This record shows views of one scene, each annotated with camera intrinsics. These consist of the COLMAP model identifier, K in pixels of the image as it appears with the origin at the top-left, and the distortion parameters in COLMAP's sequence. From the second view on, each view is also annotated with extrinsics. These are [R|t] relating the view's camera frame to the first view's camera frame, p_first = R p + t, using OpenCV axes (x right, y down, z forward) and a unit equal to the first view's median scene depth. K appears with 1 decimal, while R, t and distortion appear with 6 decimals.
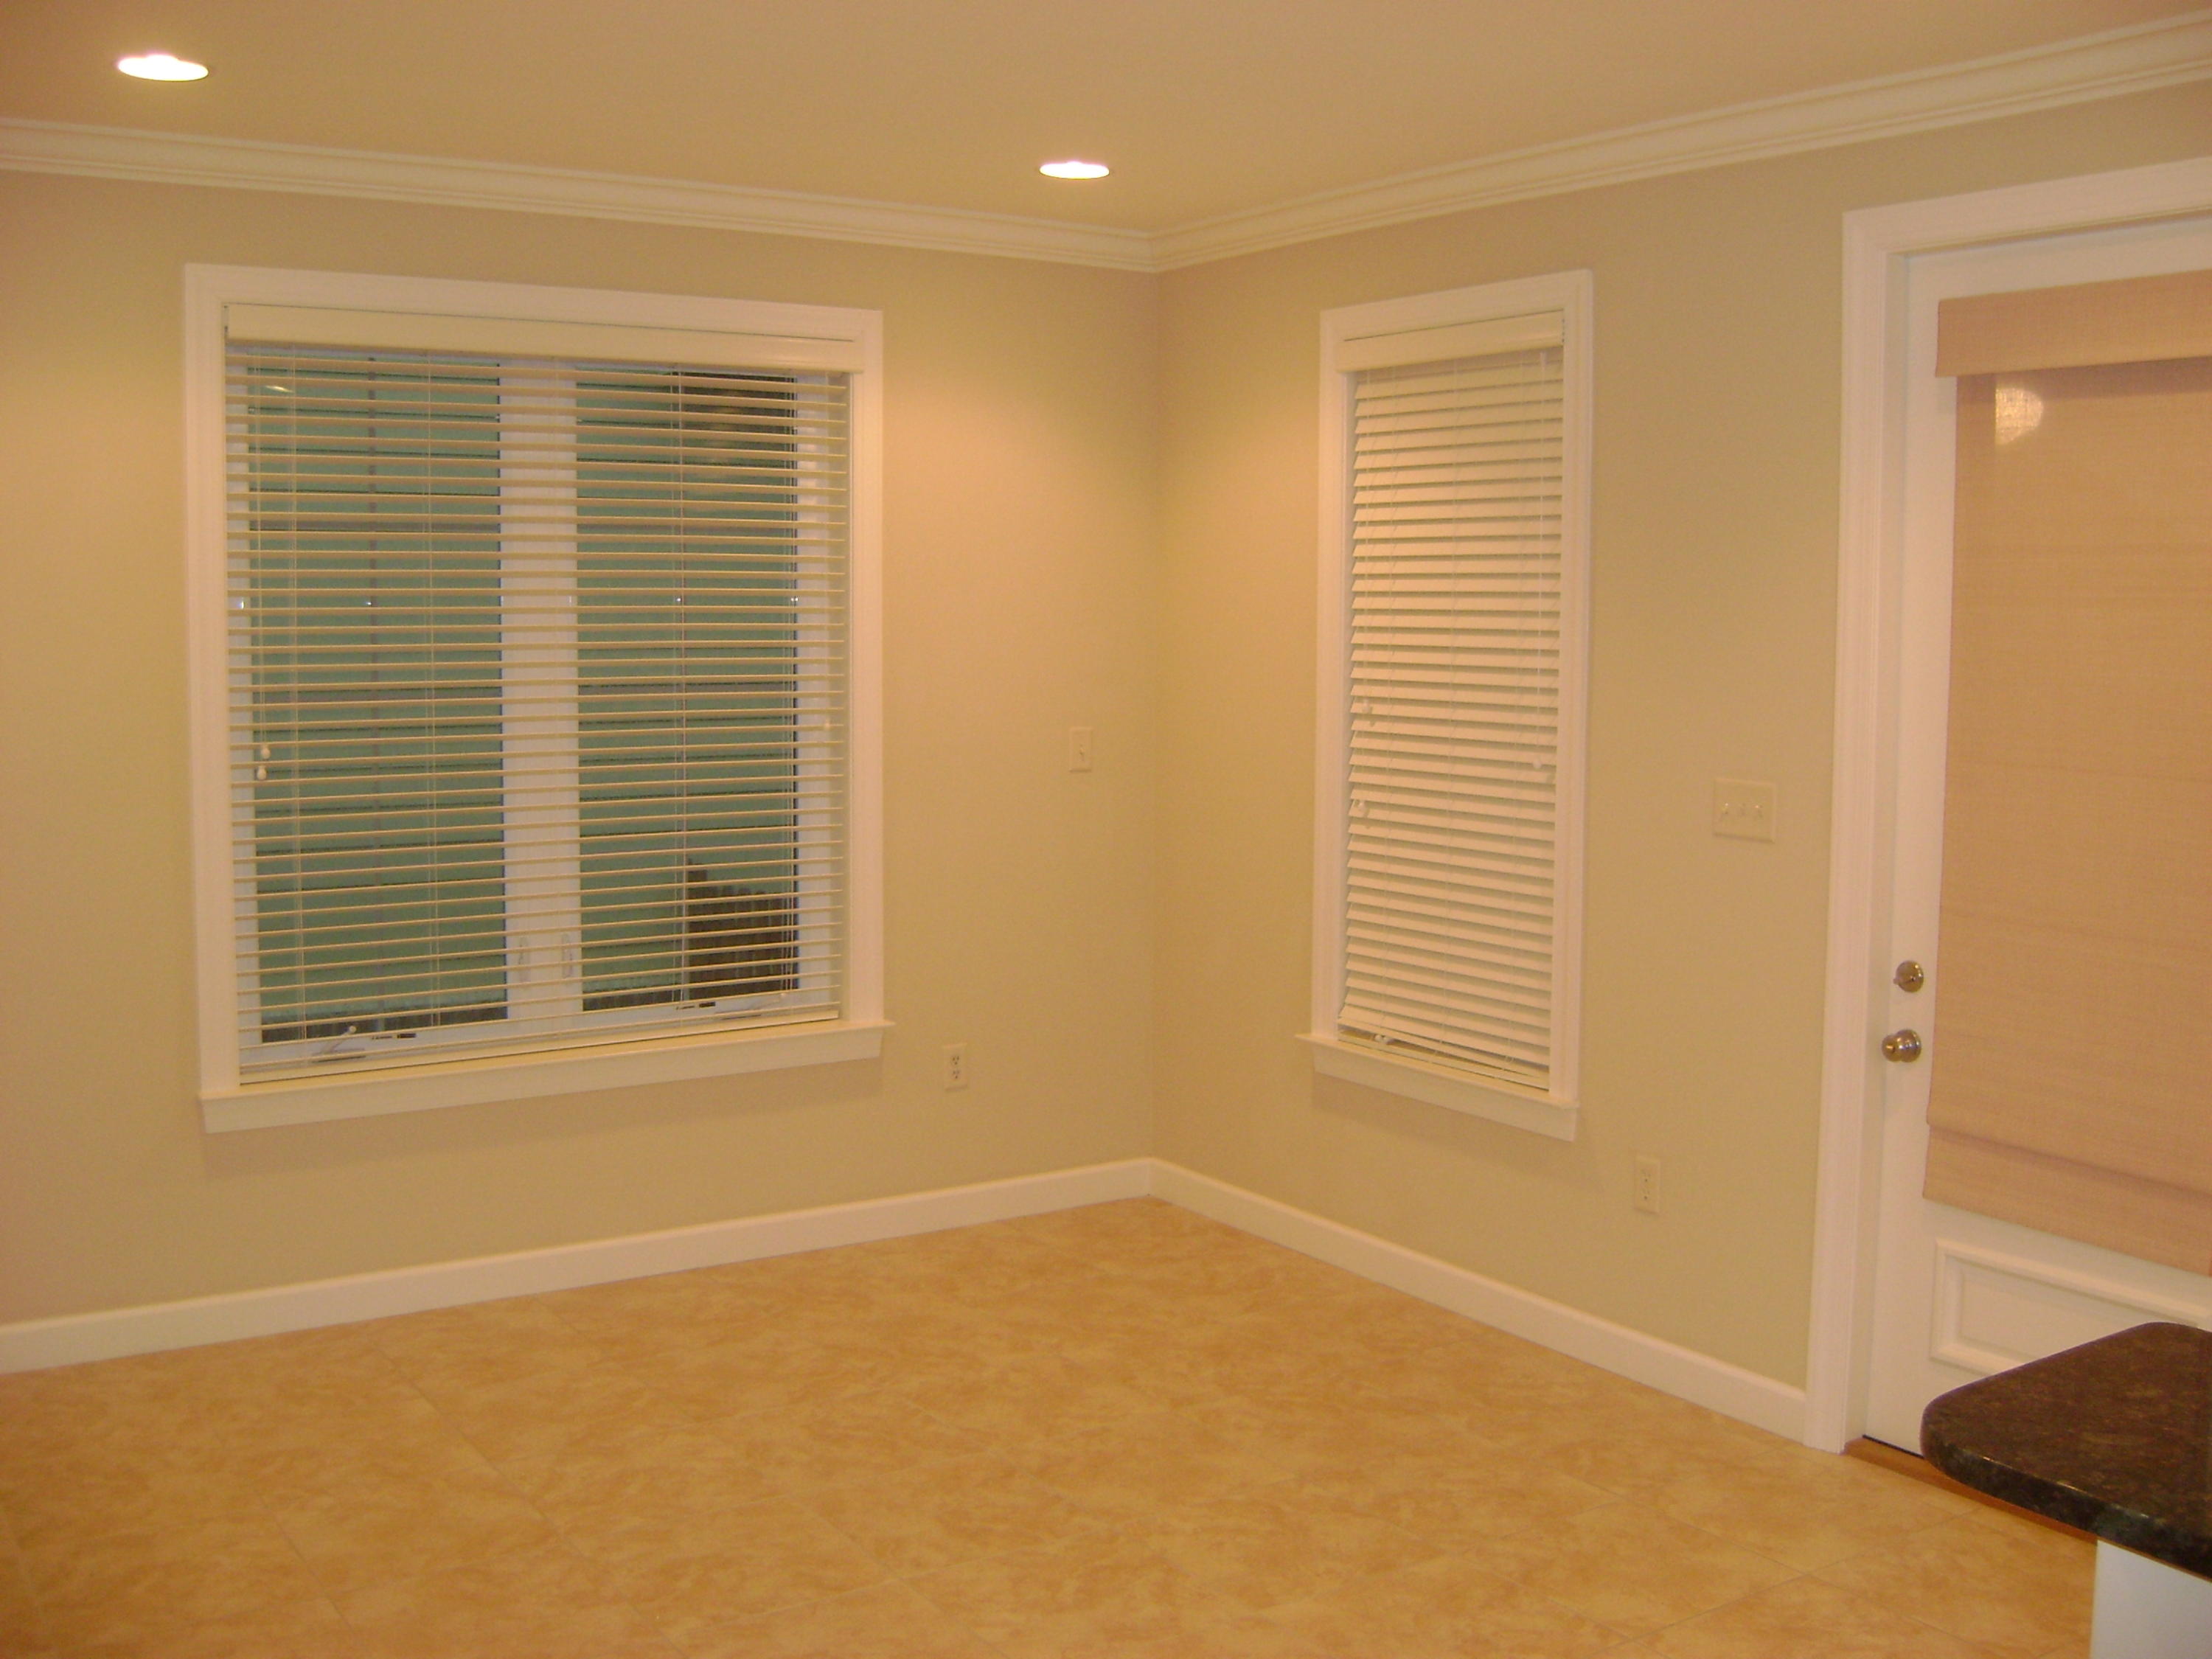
lens RADIAL K [[2265.8, 0, 1106.0], [0, 2265.8, 829.5], [0, 0, 1]] dist [-0.146494, 0.005711]
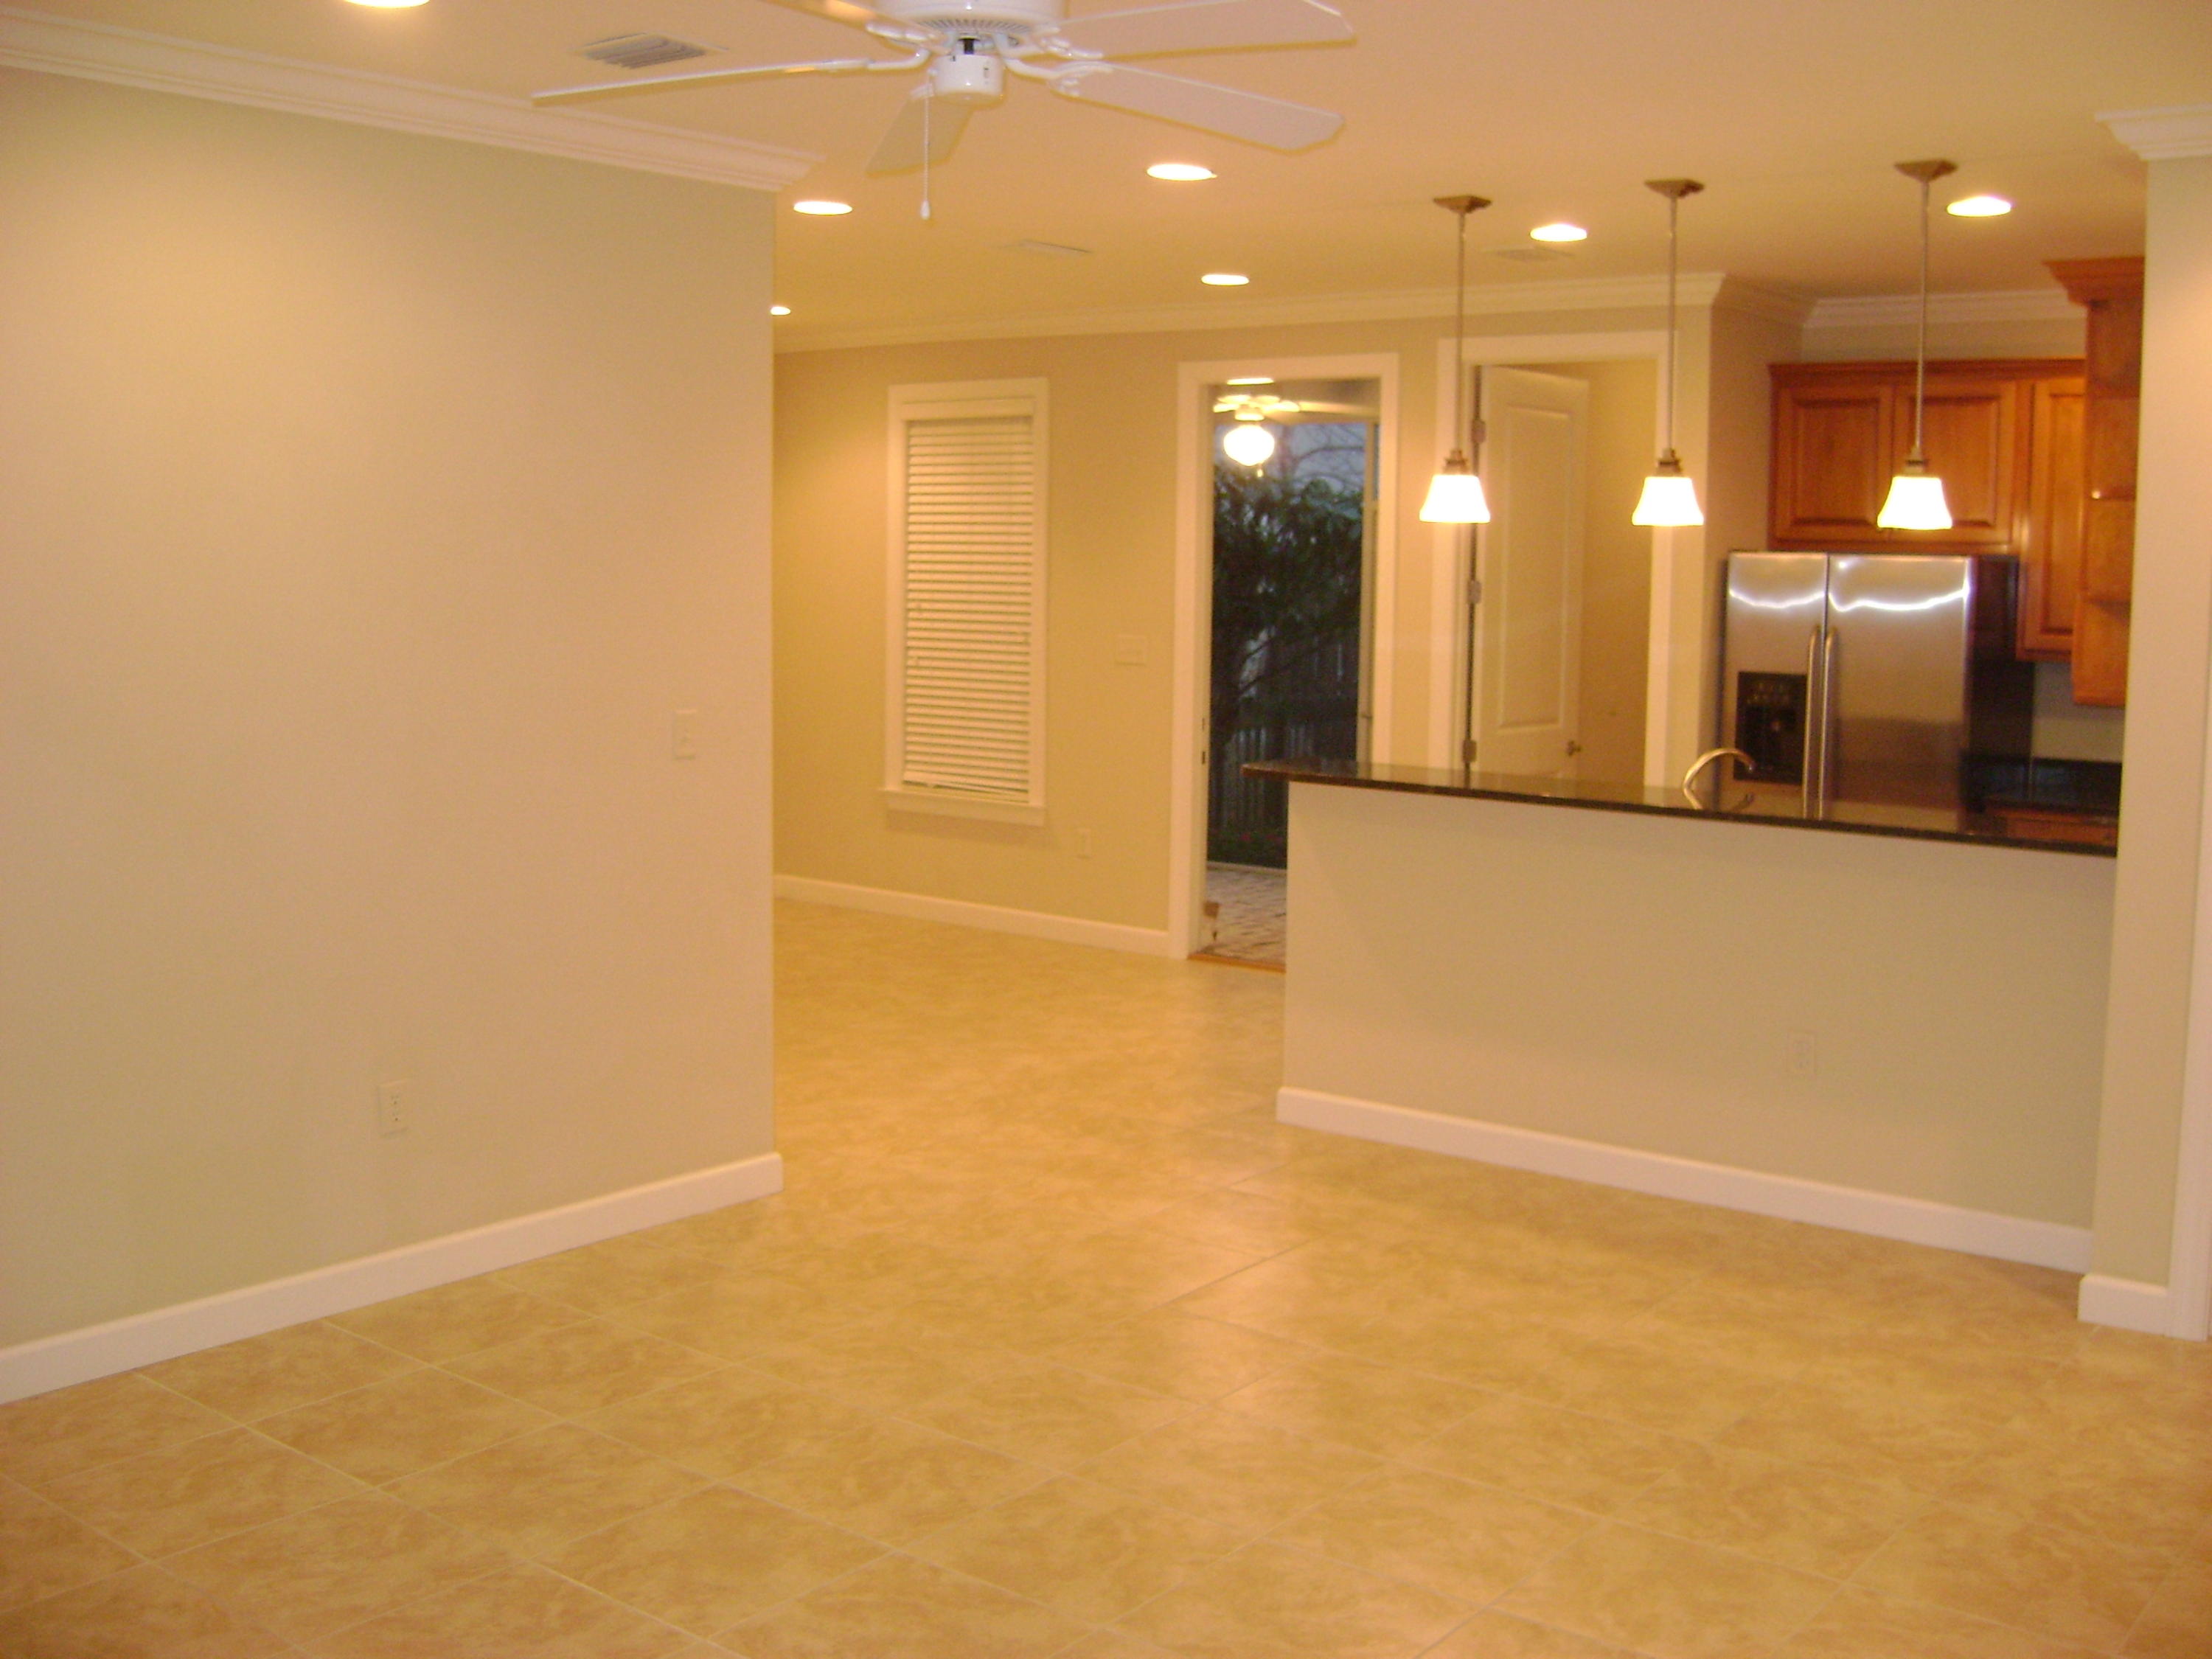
lens RADIAL K [[2265.8, 0, 1106.0], [0, 2265.8, 829.5], [0, 0, 1]] dist [-0.146494, 0.005711]
pose [[0.950251, -0.025950, 0.310401, -0.310482], [0.017472, 0.999395, 0.030064, 0.074974], [-0.310993, -0.023145, 0.950130, -0.782966]]
